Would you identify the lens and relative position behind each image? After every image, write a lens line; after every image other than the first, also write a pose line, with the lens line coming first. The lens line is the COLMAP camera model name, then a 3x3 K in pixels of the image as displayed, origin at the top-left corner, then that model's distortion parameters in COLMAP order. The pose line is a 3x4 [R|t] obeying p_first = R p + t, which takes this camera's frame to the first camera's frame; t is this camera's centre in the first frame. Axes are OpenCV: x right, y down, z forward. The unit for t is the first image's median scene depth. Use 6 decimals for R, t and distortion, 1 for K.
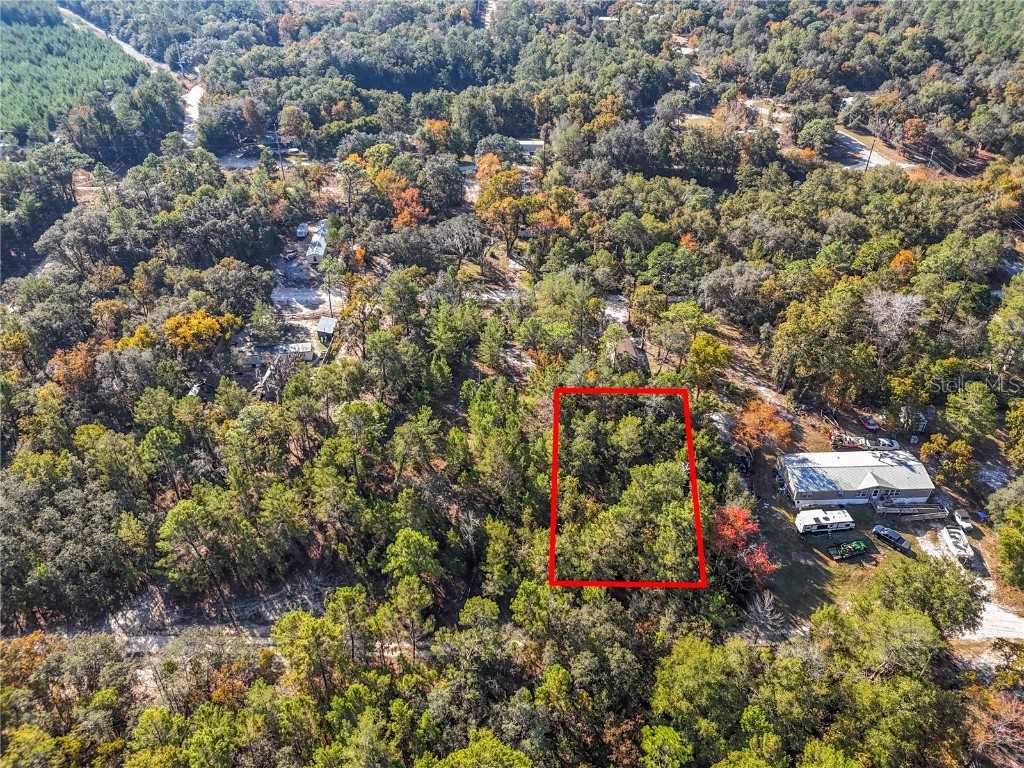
lens RADIAL K [[752.6, 0, 512.0], [0, 752.6, 384.0], [0, 0, 1]] dist [0.066416, -0.057401]
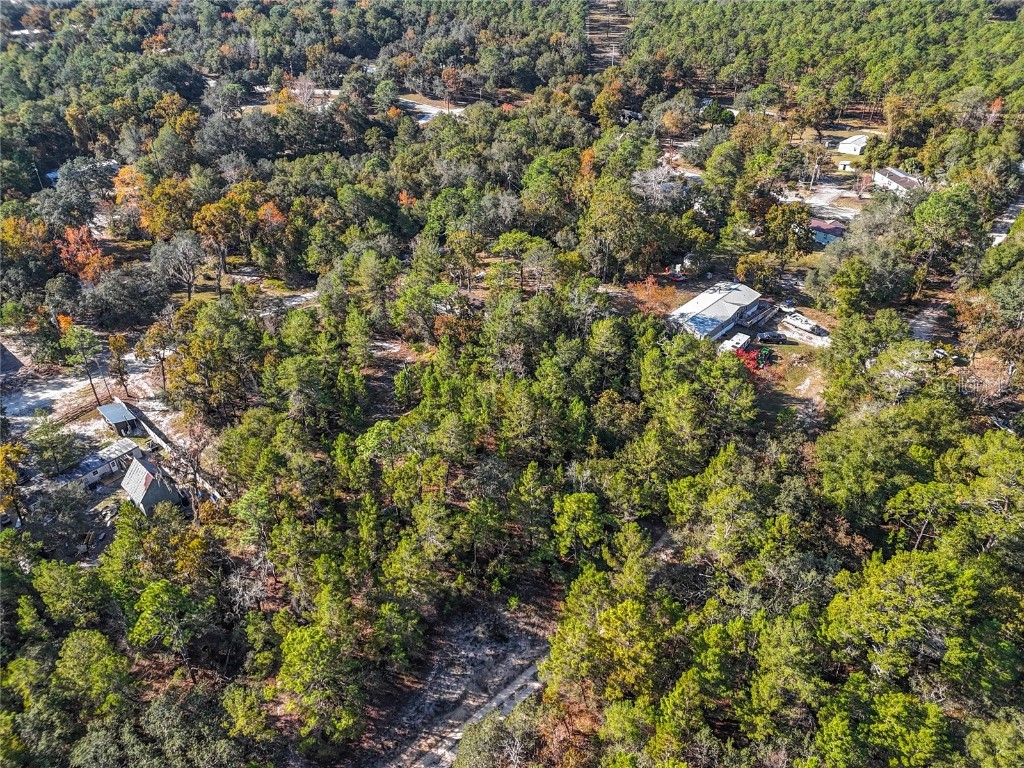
lens RADIAL K [[752.6, 0, 512.0], [0, 752.6, 384.0], [0, 0, 1]] dist [0.066416, -0.057401]
pose [[0.727400, -0.396897, 0.559788, -0.531266], [0.400825, 0.907880, 0.122859, -0.054825], [-0.556982, 0.135009, 0.819477, 0.203678]]
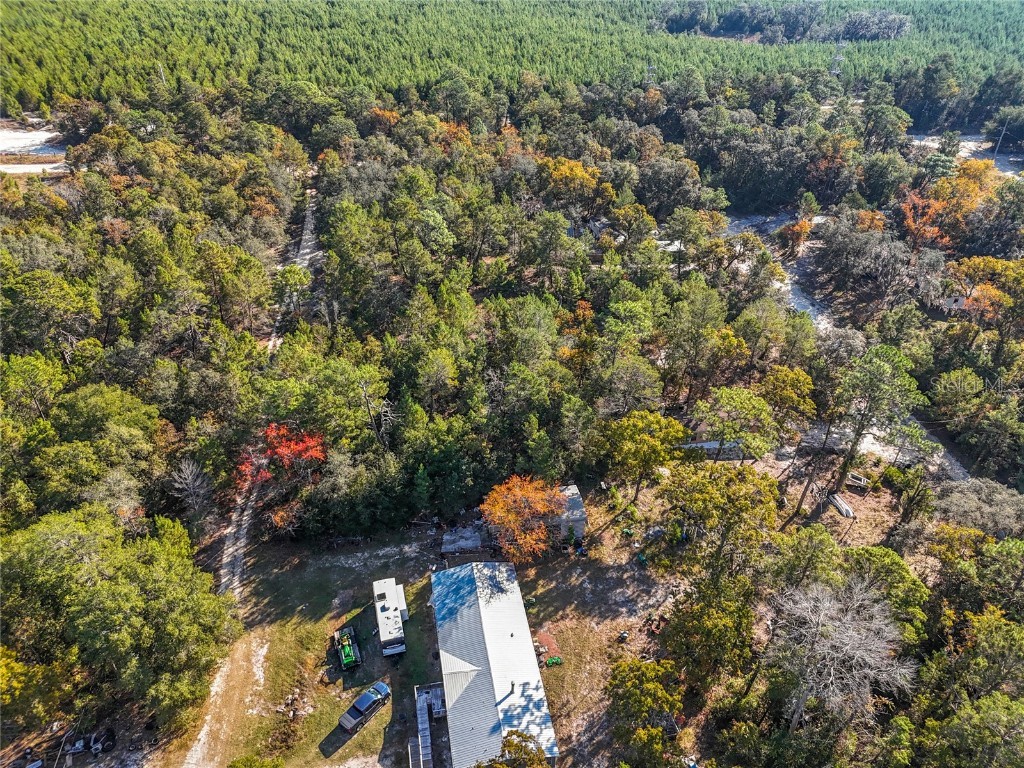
lens RADIAL K [[752.6, 0, 512.0], [0, 752.6, 384.0], [0, 0, 1]] dist [0.066416, -0.057401]
pose [[0.135129, 0.557393, -0.819178, 0.835027], [-0.582897, 0.713280, 0.389184, -0.285982], [0.801231, 0.424906, 0.421287, 0.685703]]
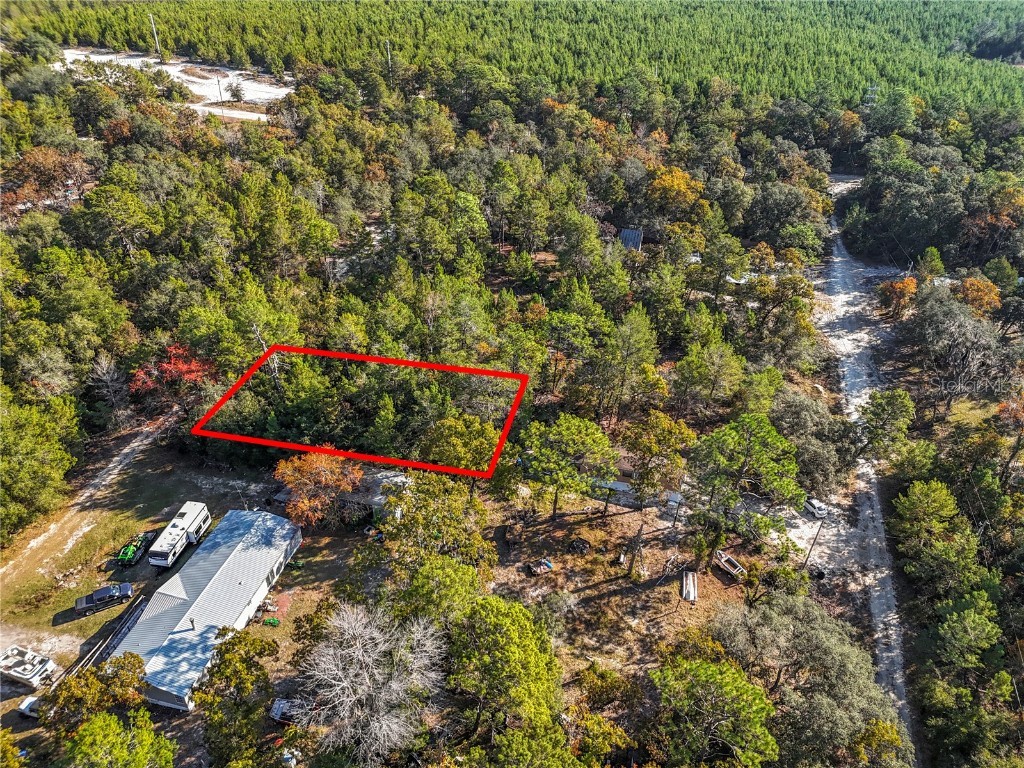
lens RADIAL K [[752.6, 0, 512.0], [0, 752.6, 384.0], [0, 0, 1]] dist [0.066416, -0.057401]
pose [[-0.292446, 0.535180, -0.792501, 0.795391], [-0.567558, 0.569851, 0.594262, -0.507218], [0.769645, 0.623580, 0.137095, 1.016314]]
